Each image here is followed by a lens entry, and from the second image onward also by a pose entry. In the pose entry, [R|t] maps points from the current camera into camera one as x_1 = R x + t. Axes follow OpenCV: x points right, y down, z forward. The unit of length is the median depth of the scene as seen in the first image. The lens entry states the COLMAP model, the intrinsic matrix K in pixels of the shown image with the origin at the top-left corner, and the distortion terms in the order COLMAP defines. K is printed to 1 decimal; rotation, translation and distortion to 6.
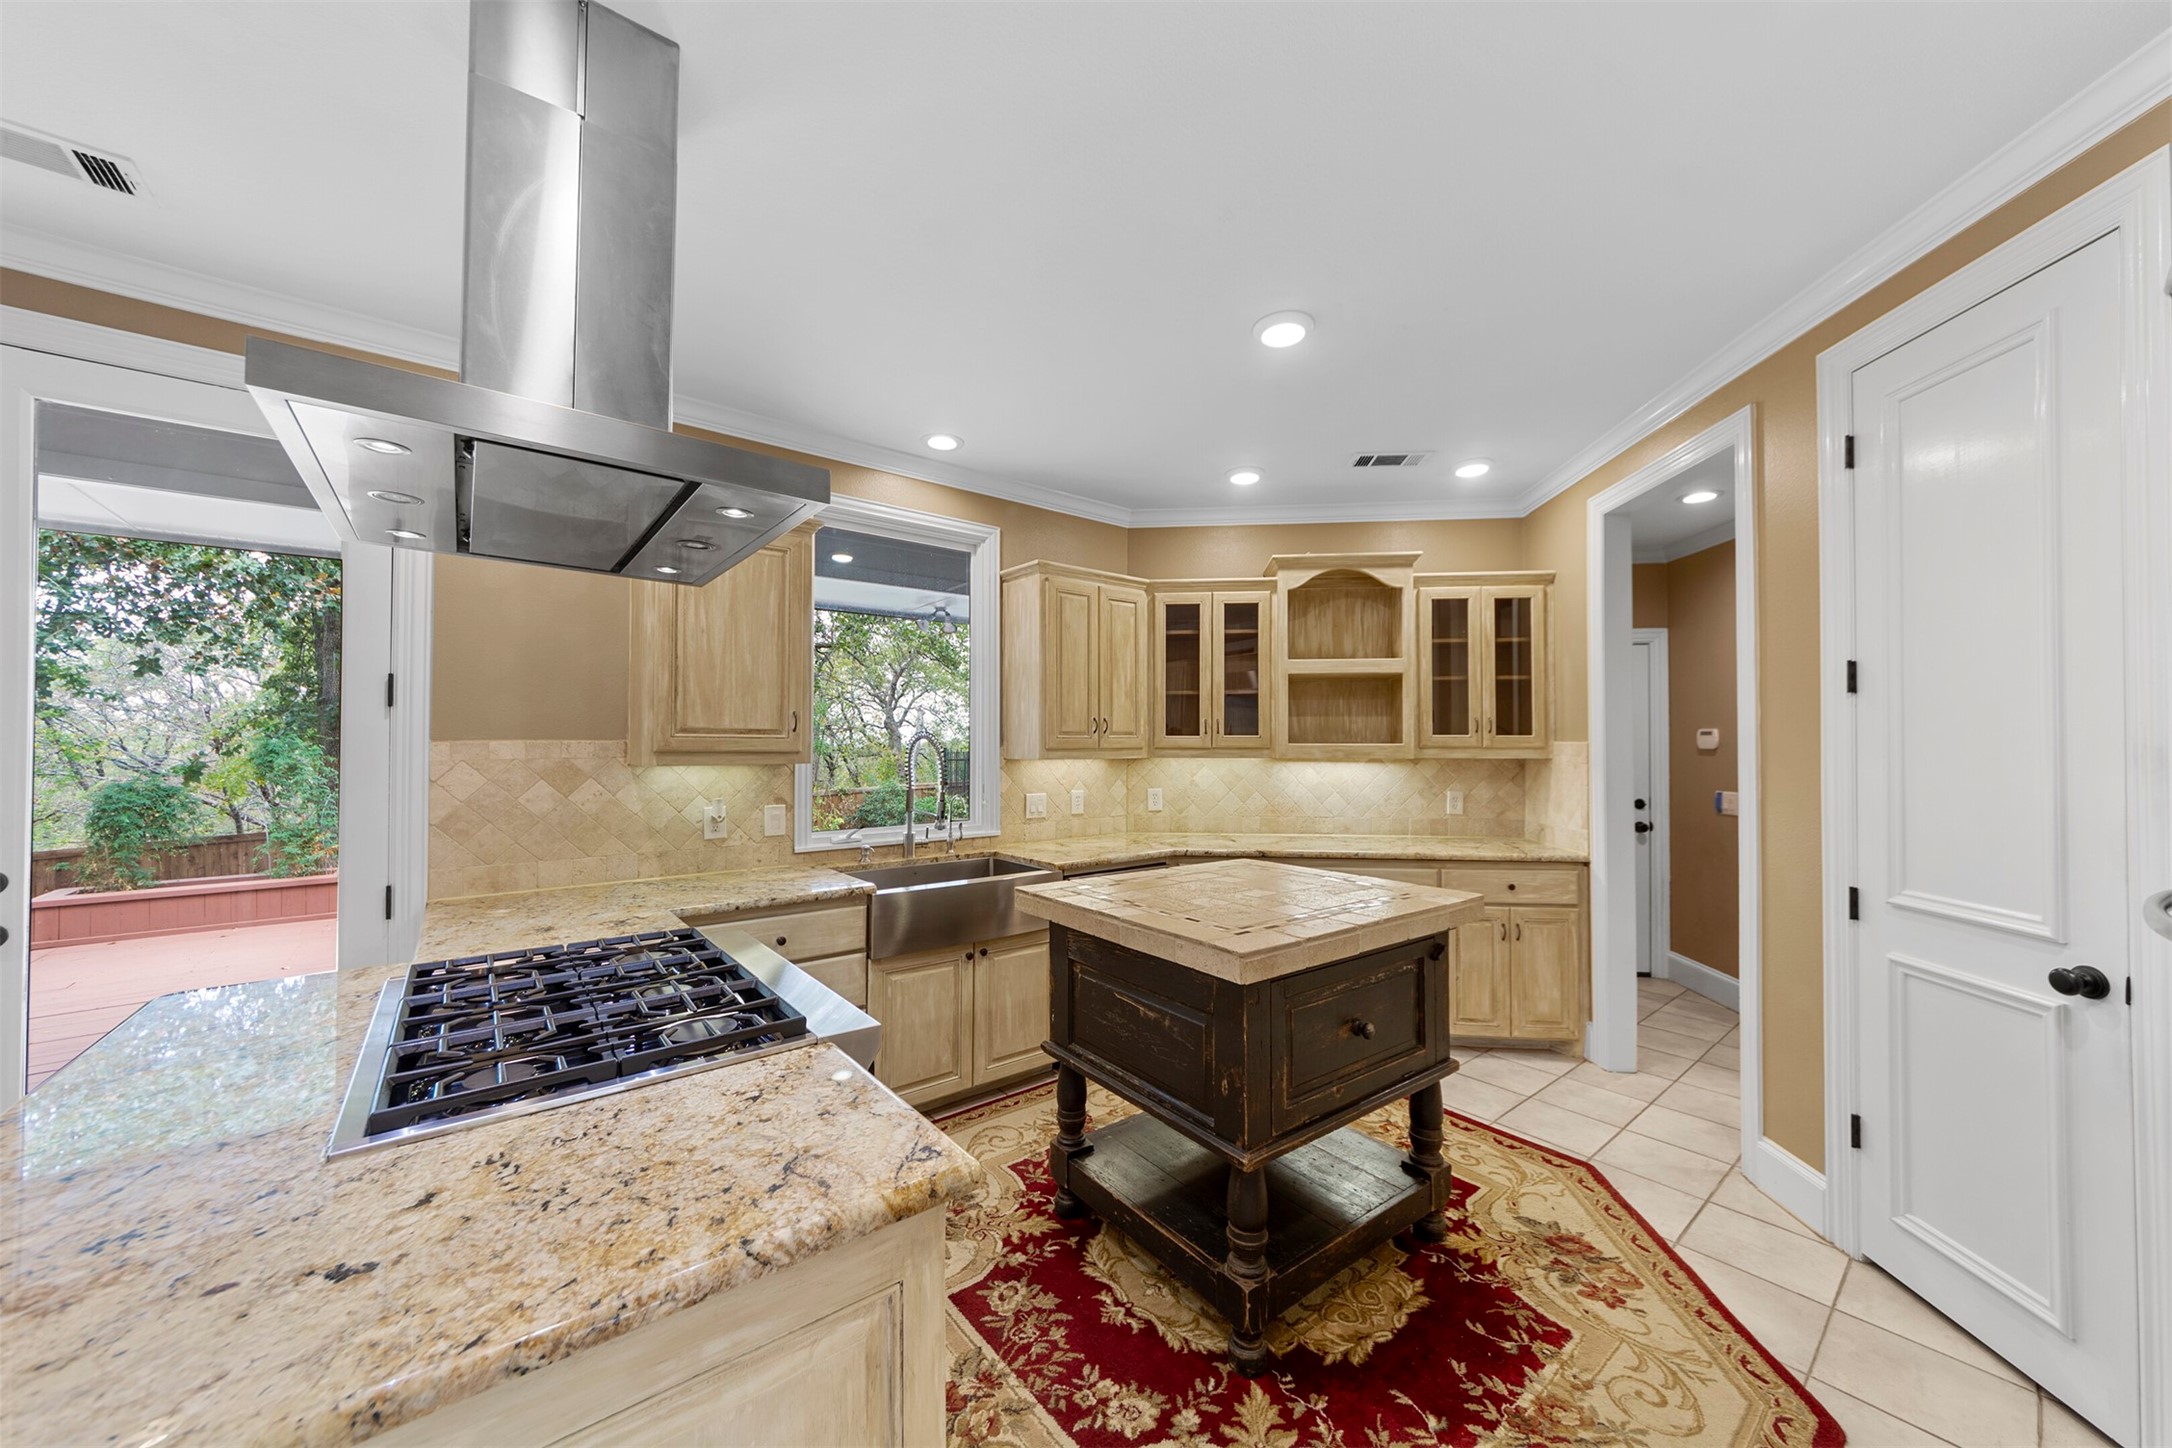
lens RADIAL K [[774.1, 0, 1083.7], [0, 774.1, 730.6], [0, 0, 1]] dist [-0.001374, -0.000060]
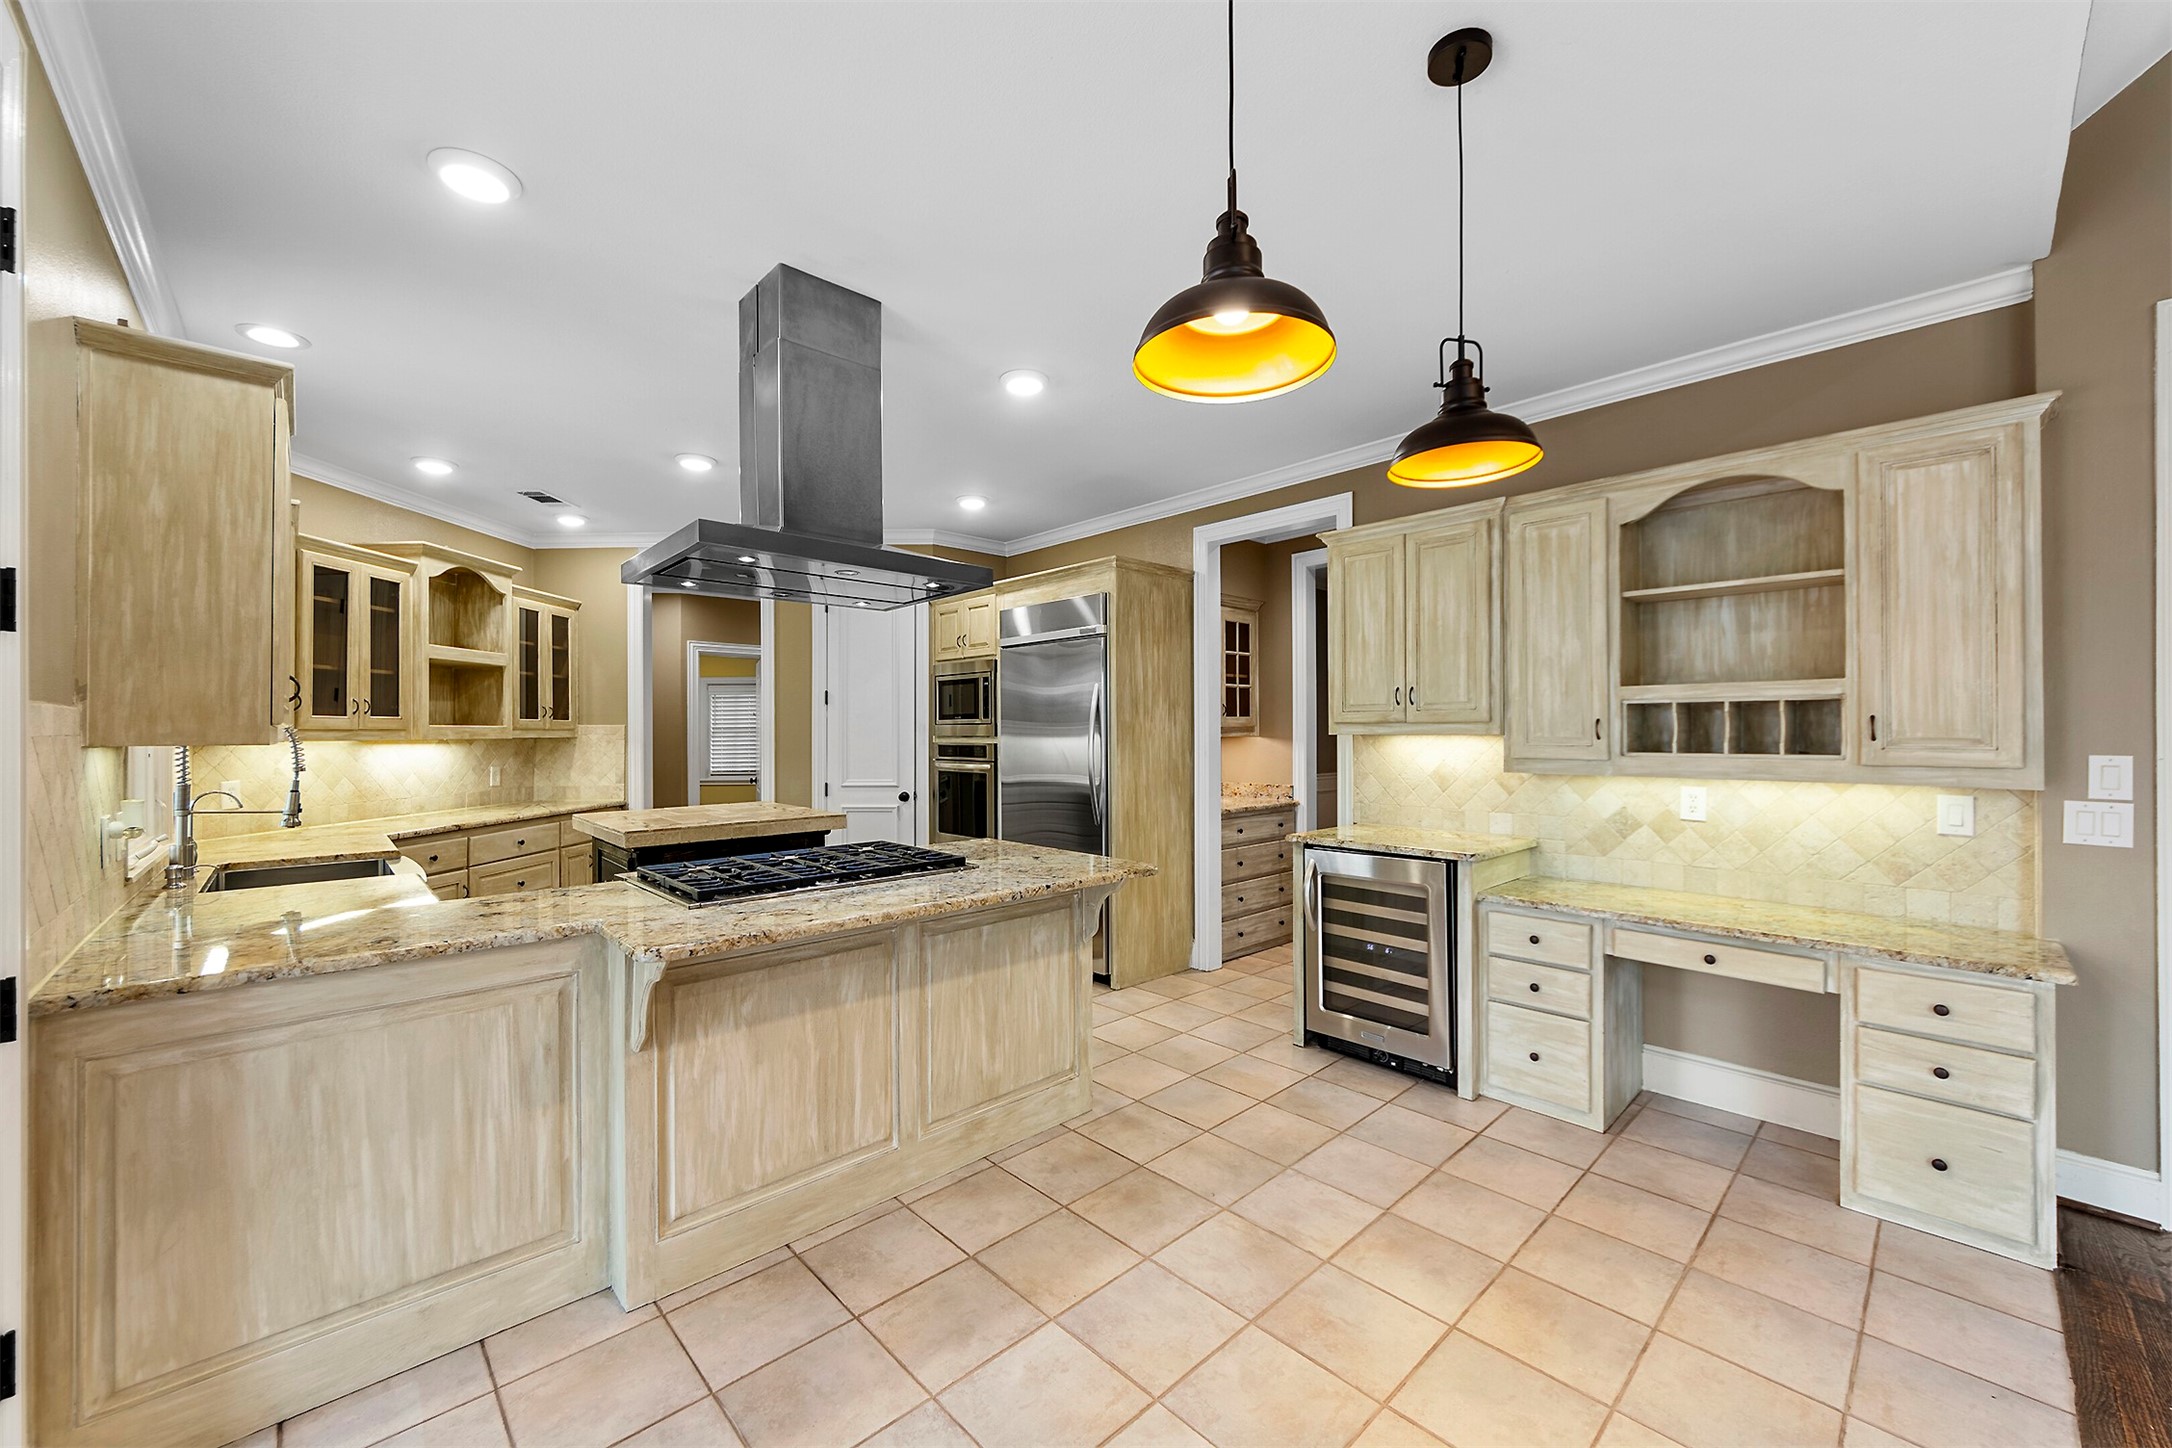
lens RADIAL K [[827.5, 0, 1113.8], [0, 827.5, 726.1], [0, 0, 1]] dist [-0.000591, -0.000126]
pose [[-0.099249, 0.004511, 0.995052, -0.912730], [-0.008414, 0.999950, -0.005373, 0.015928], [-0.995027, -0.008905, -0.099206, 0.192554]]
